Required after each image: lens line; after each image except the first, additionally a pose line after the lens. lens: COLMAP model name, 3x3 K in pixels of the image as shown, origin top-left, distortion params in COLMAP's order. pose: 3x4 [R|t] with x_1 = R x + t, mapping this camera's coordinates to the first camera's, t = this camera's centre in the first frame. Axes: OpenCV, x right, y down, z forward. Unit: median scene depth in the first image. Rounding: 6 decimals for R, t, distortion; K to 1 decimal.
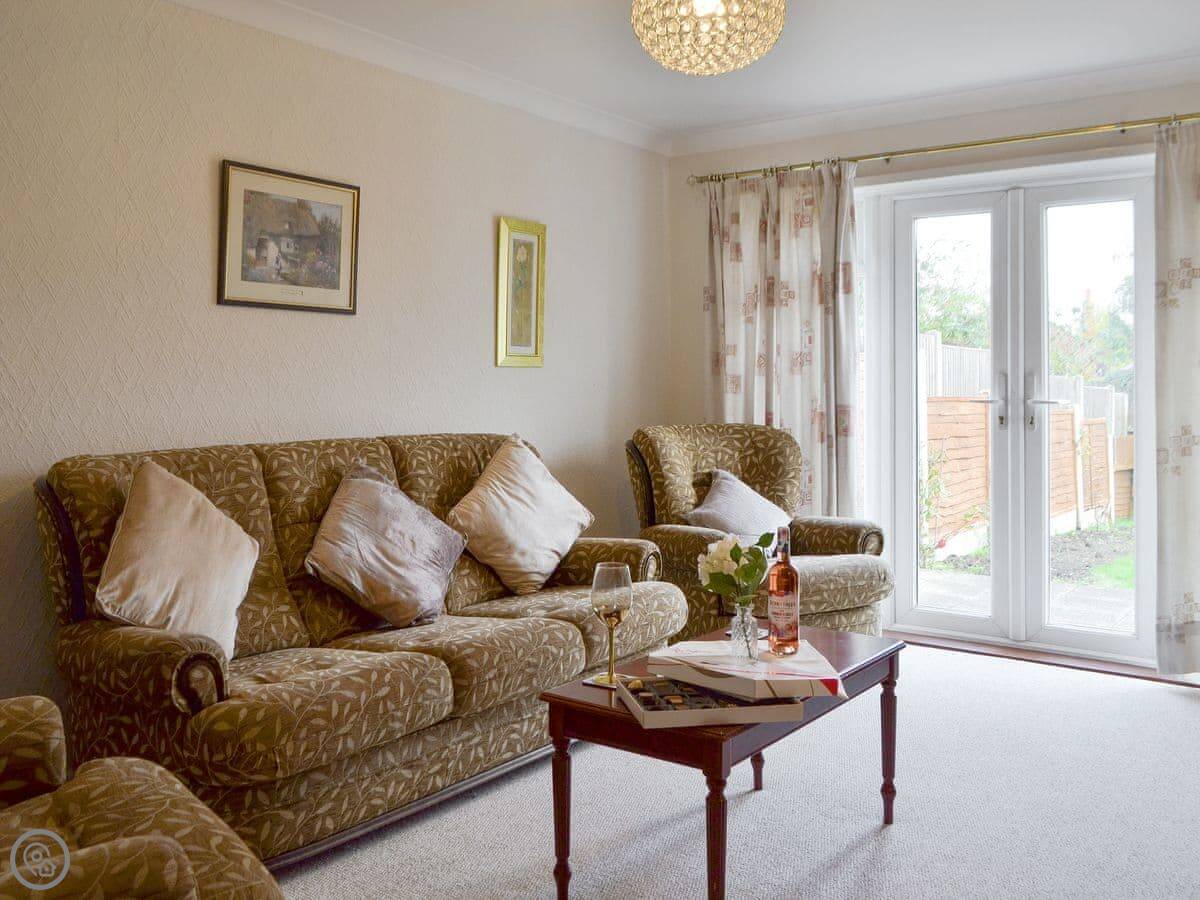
lens RADIAL K [[1093.2, 0, 600.0], [0, 1093.2, 450.0], [0, 0, 1]] dist [0.002836, -0.000204]
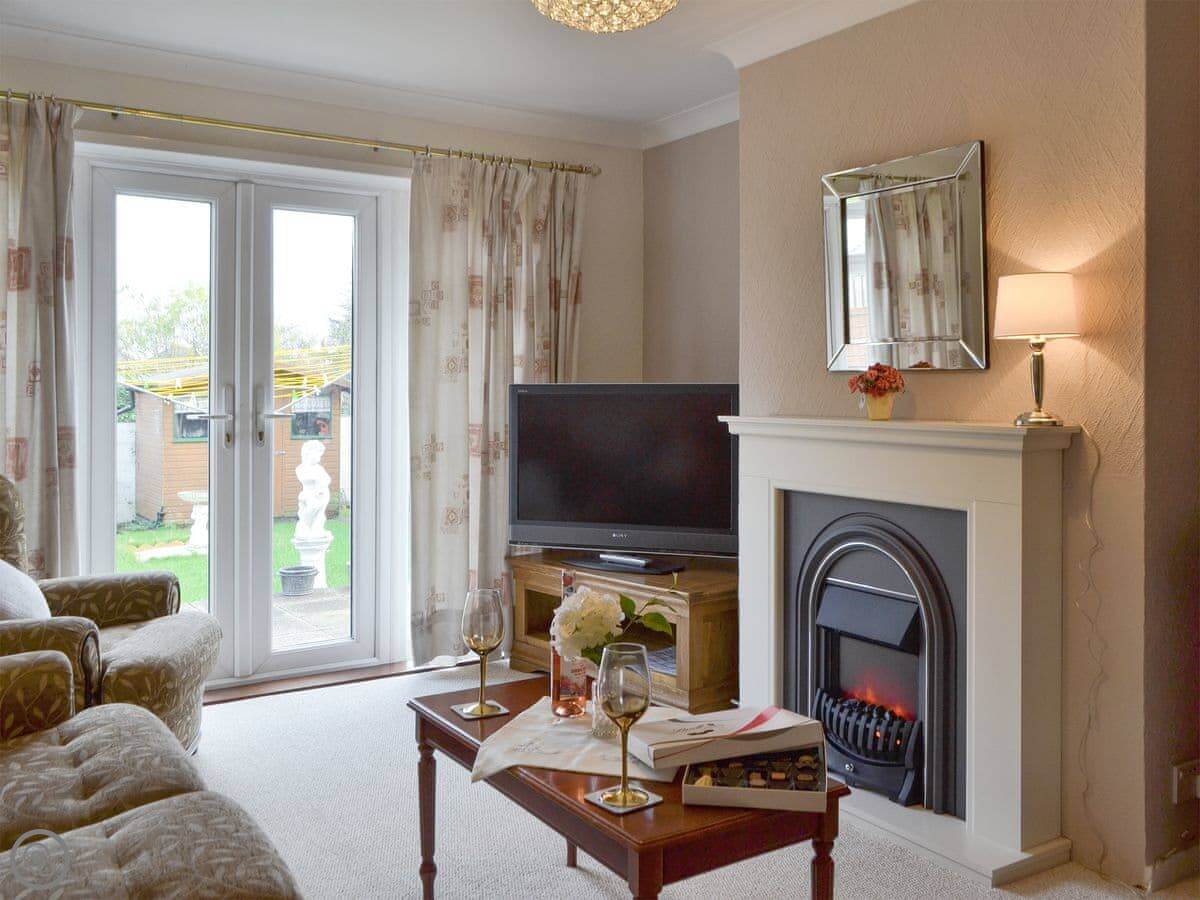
lens RADIAL K [[1098.6, 0, 600.0], [0, 1098.6, 450.0], [0, 0, 1]] dist [0.079792, 0.010230]
pose [[0.367515, -0.058254, 0.928191, -0.390867], [0.059654, 0.997458, 0.038981, -0.036094], [-0.928102, 0.041044, 0.370056, 0.400743]]
